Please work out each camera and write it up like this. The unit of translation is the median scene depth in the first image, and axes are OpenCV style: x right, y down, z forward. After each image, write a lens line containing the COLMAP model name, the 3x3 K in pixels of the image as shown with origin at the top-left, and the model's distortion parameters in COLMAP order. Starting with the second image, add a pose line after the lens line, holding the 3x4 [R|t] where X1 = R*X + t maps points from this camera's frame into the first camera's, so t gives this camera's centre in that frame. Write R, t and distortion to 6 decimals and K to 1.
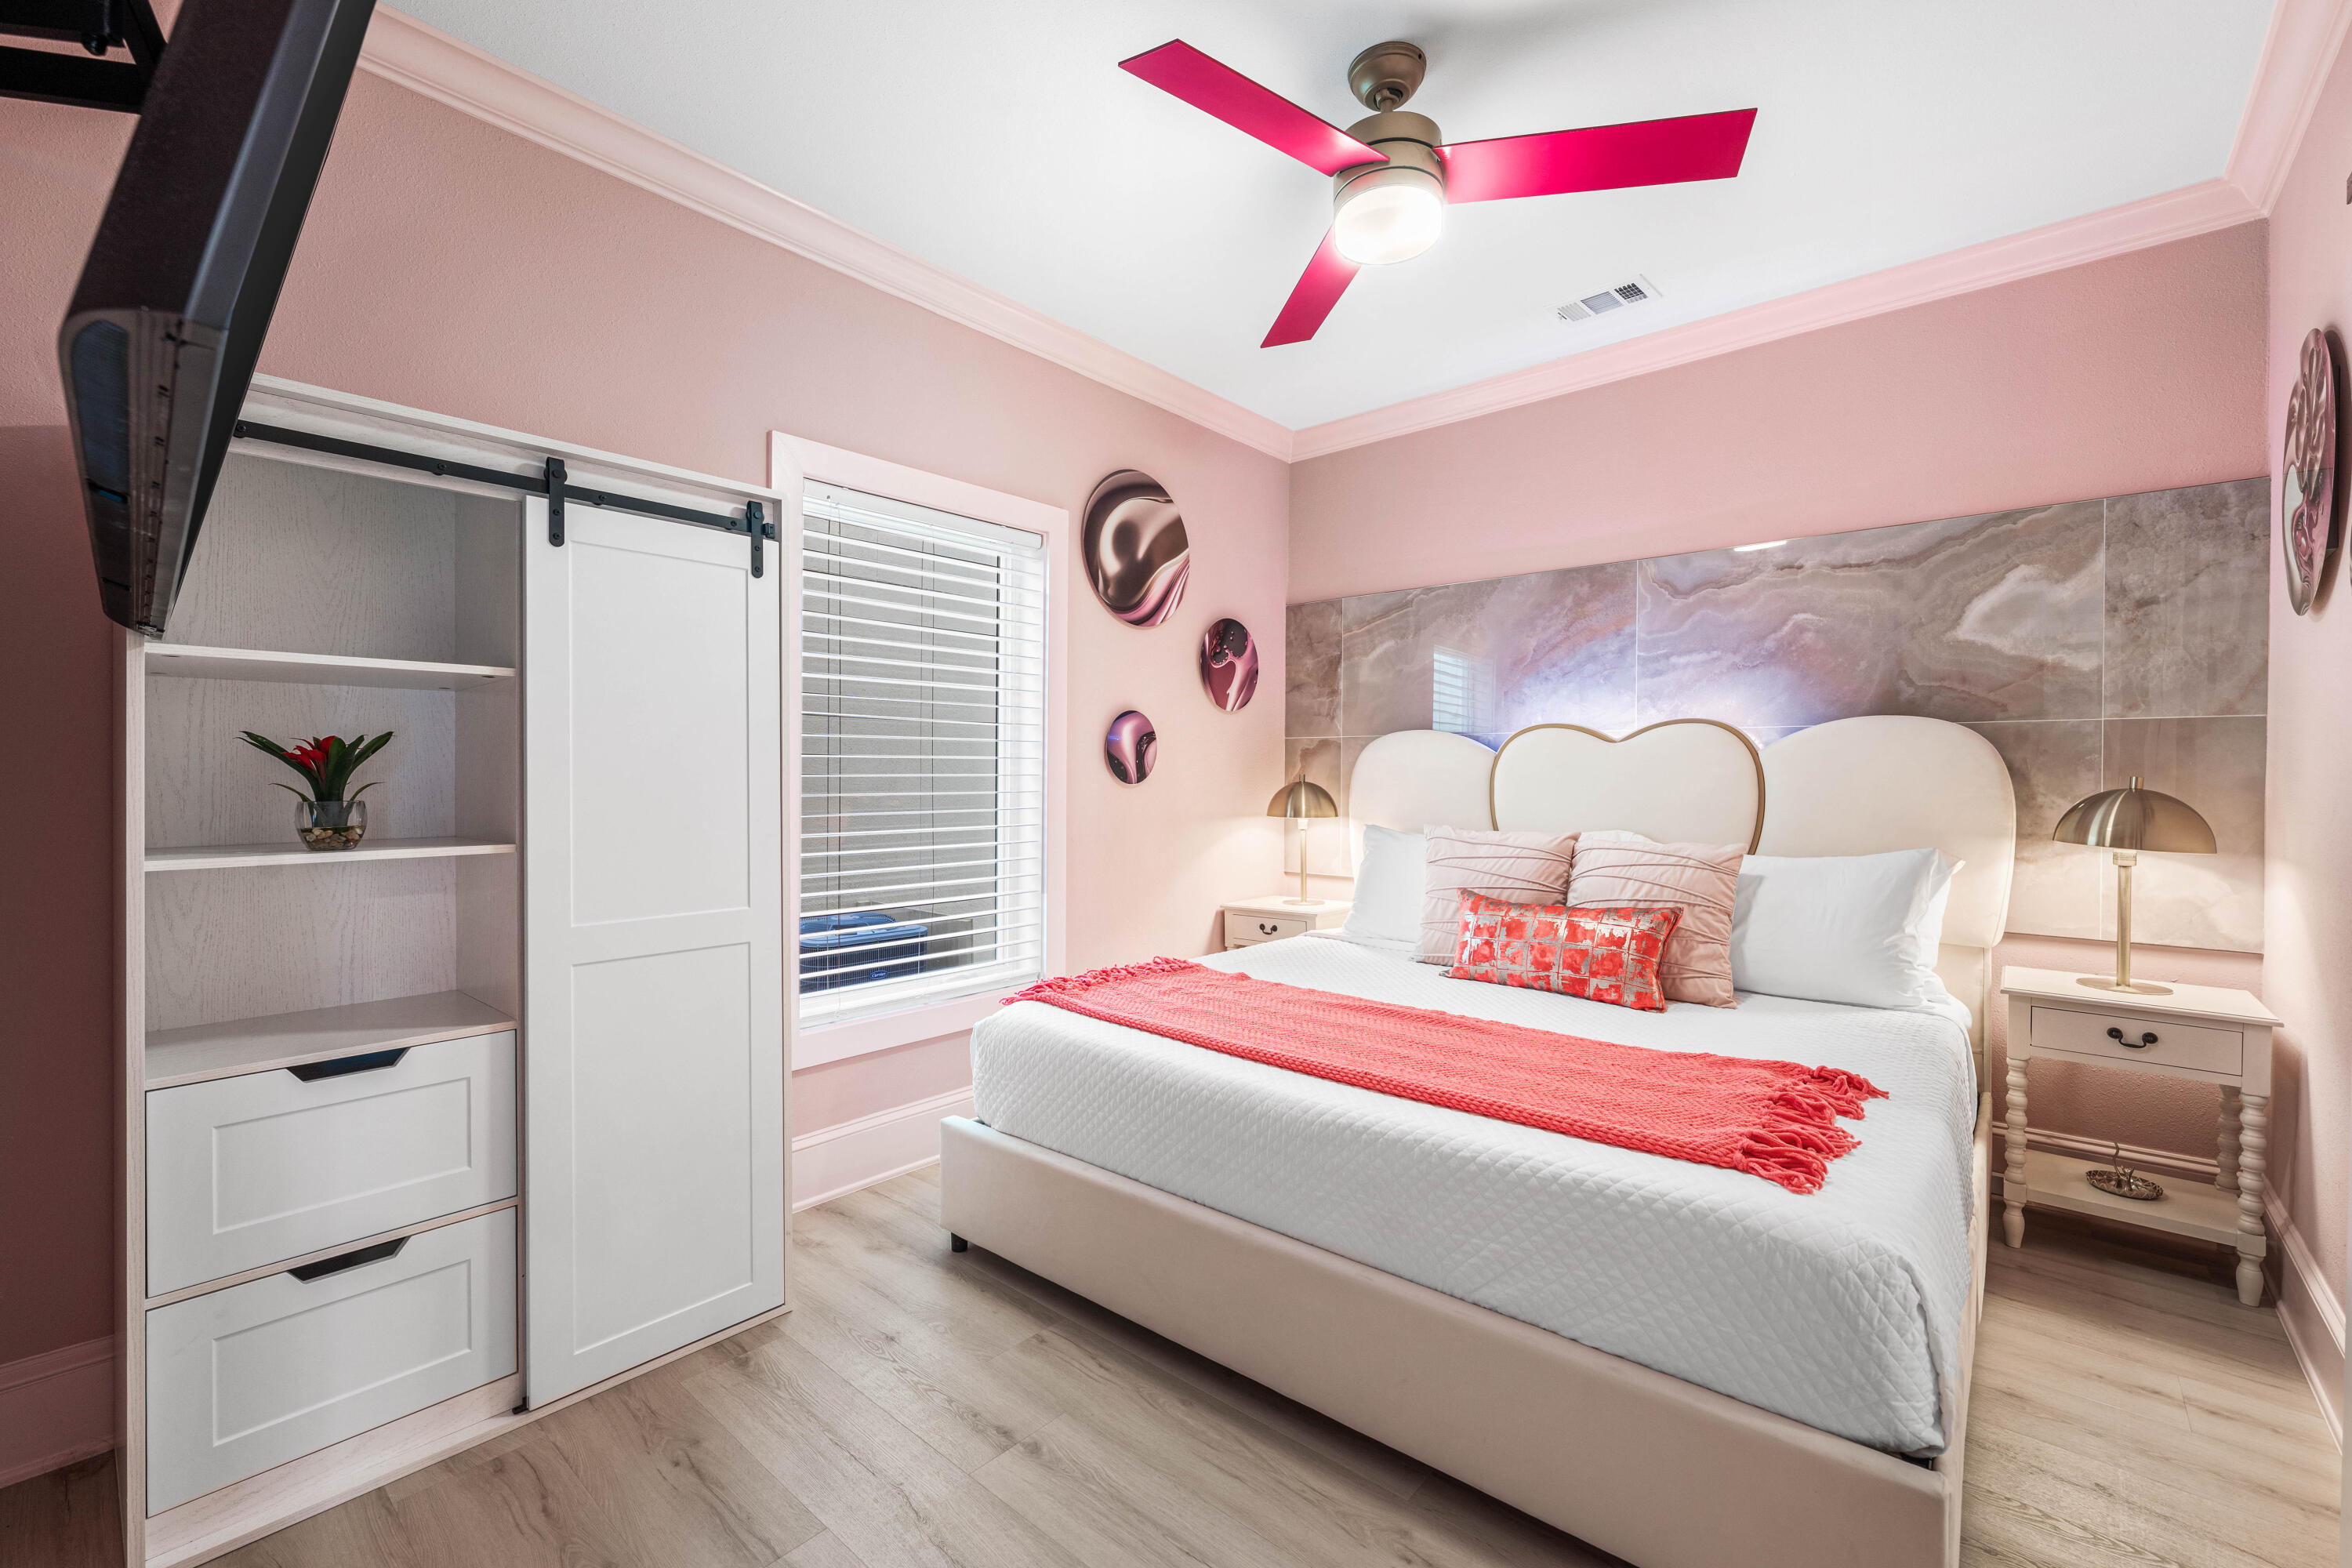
lens RADIAL K [[957.3, 0, 1177.4], [0, 957.3, 768.5], [0, 0, 1]] dist [-0.001675, -0.000179]
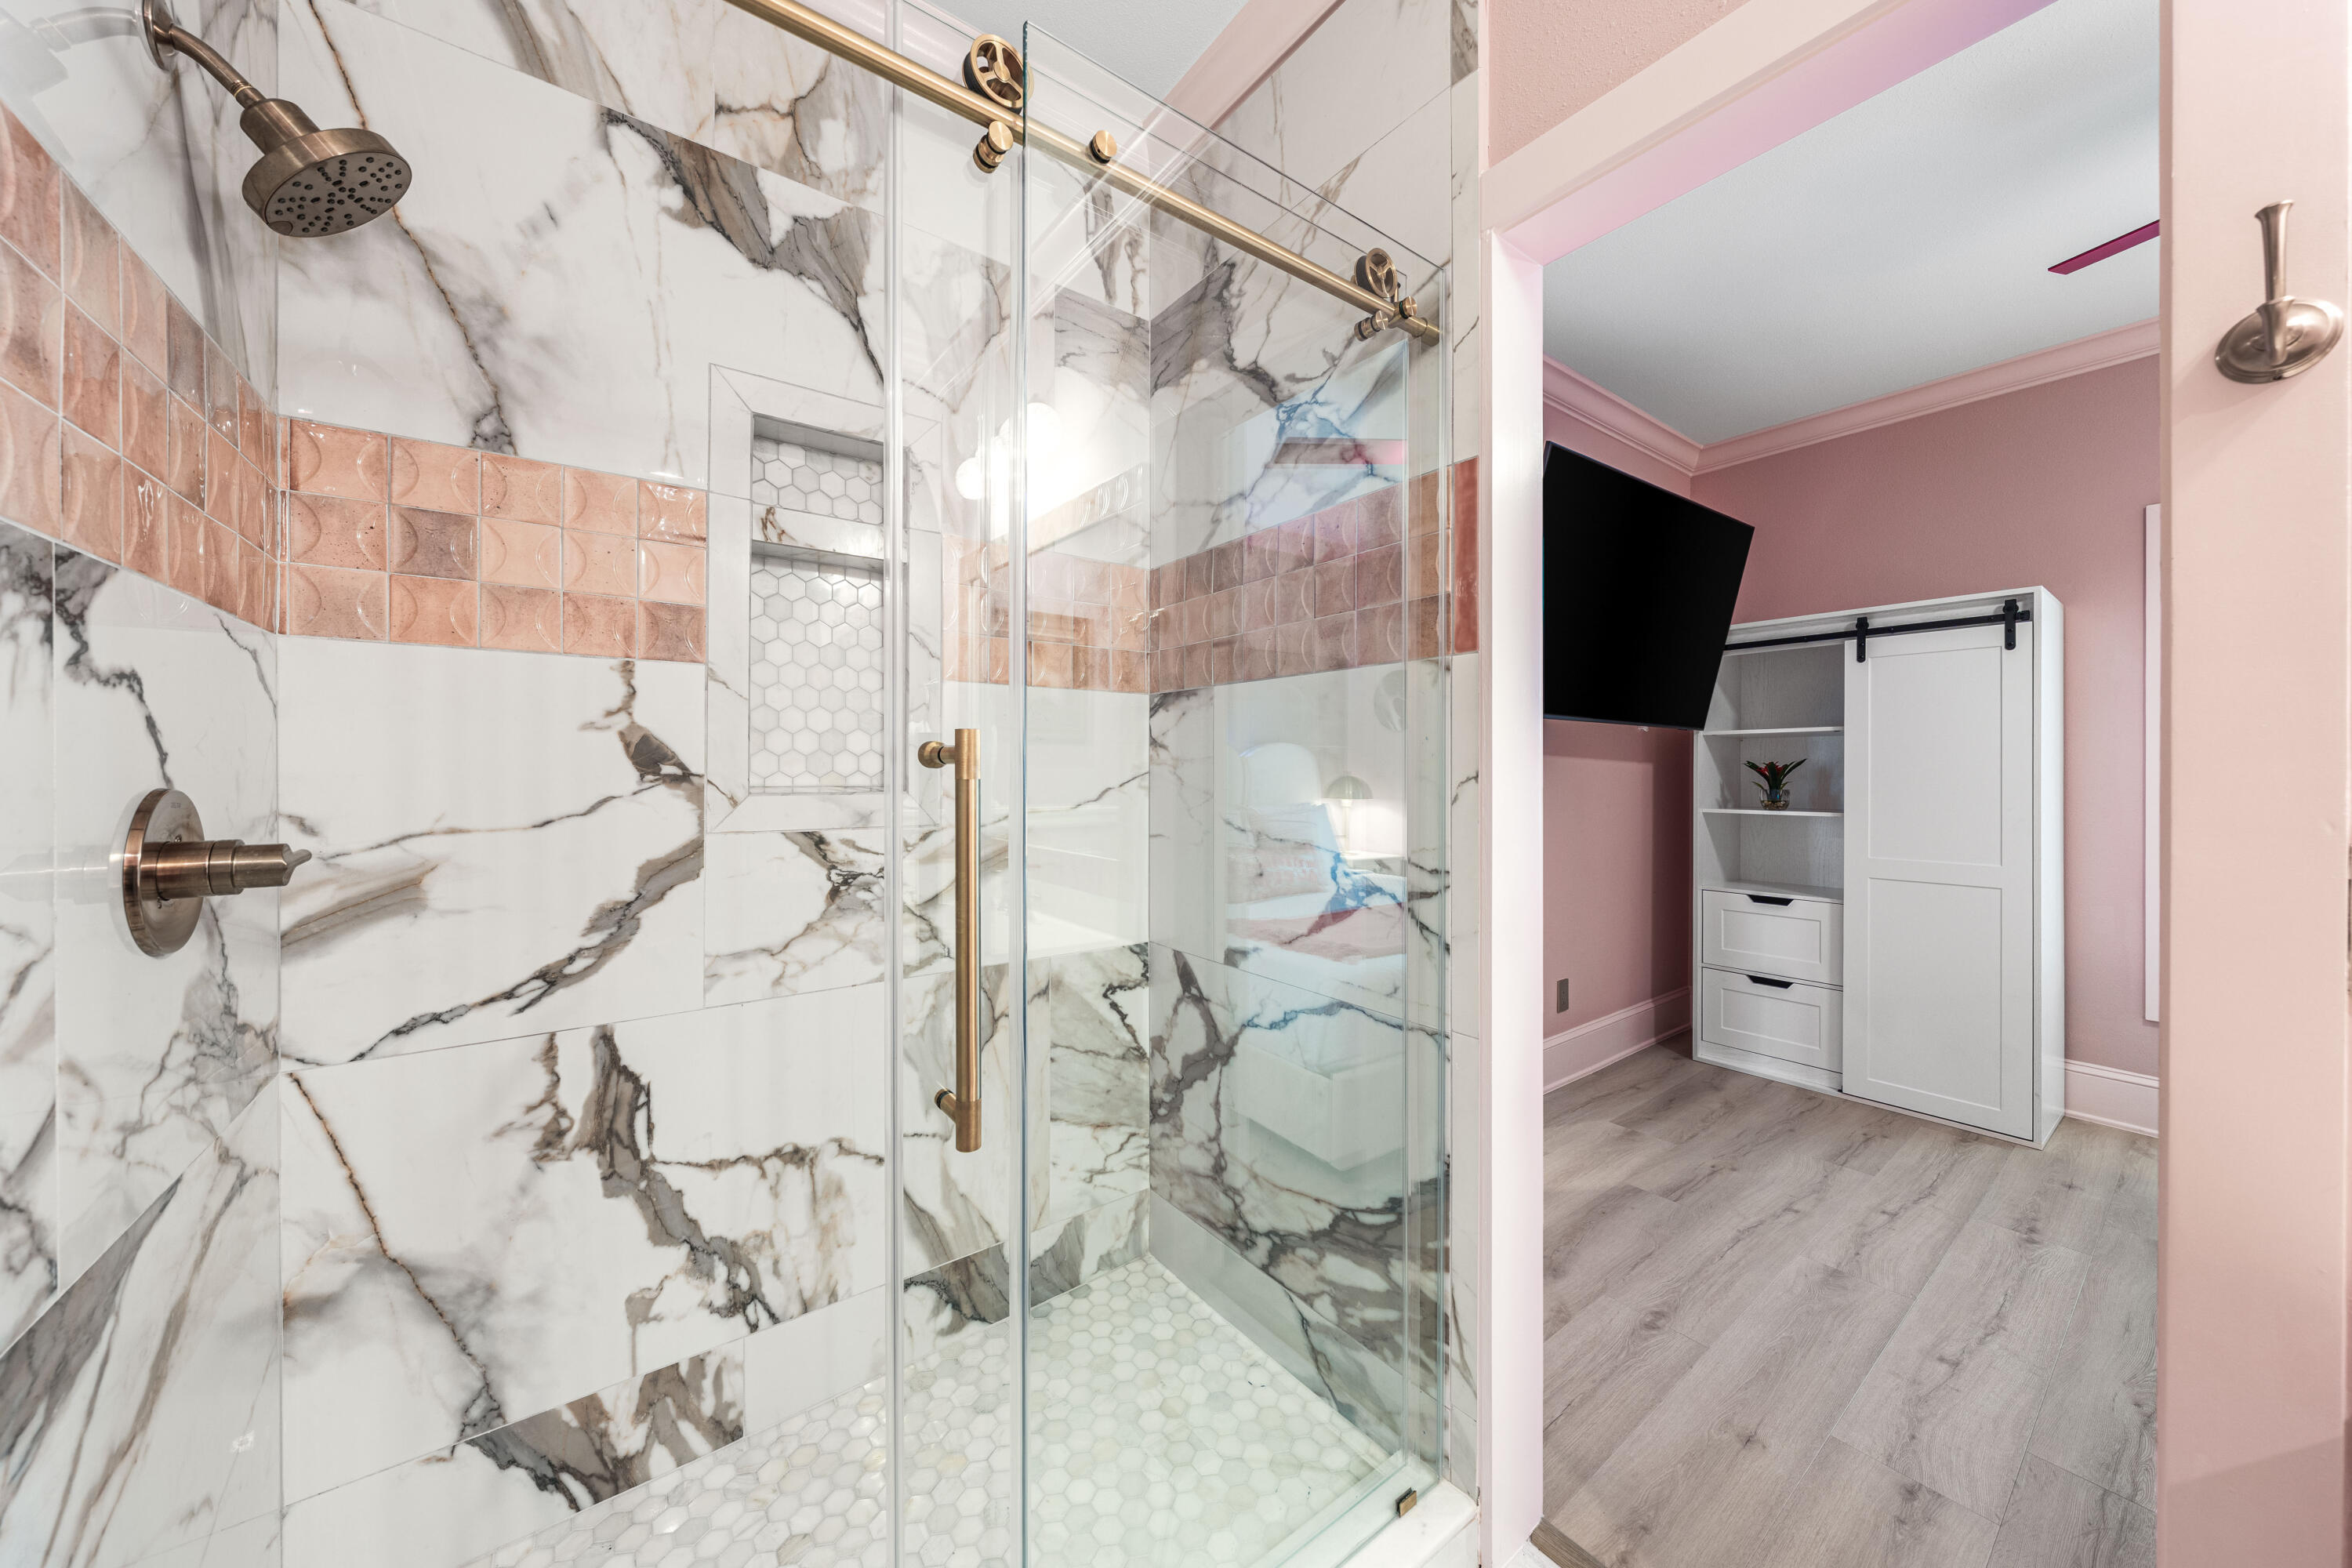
lens RADIAL K [[810.0, 0, 1178.6], [0, 810.0, 775.1], [0, 0, 1]] dist [-0.004088, 0.000973]
pose [[-0.198452, -0.001850, -0.980109, 1.303552], [-0.003937, 0.999992, -0.001090, 0.006267], [0.980103, 0.003642, -0.198458, -0.044008]]
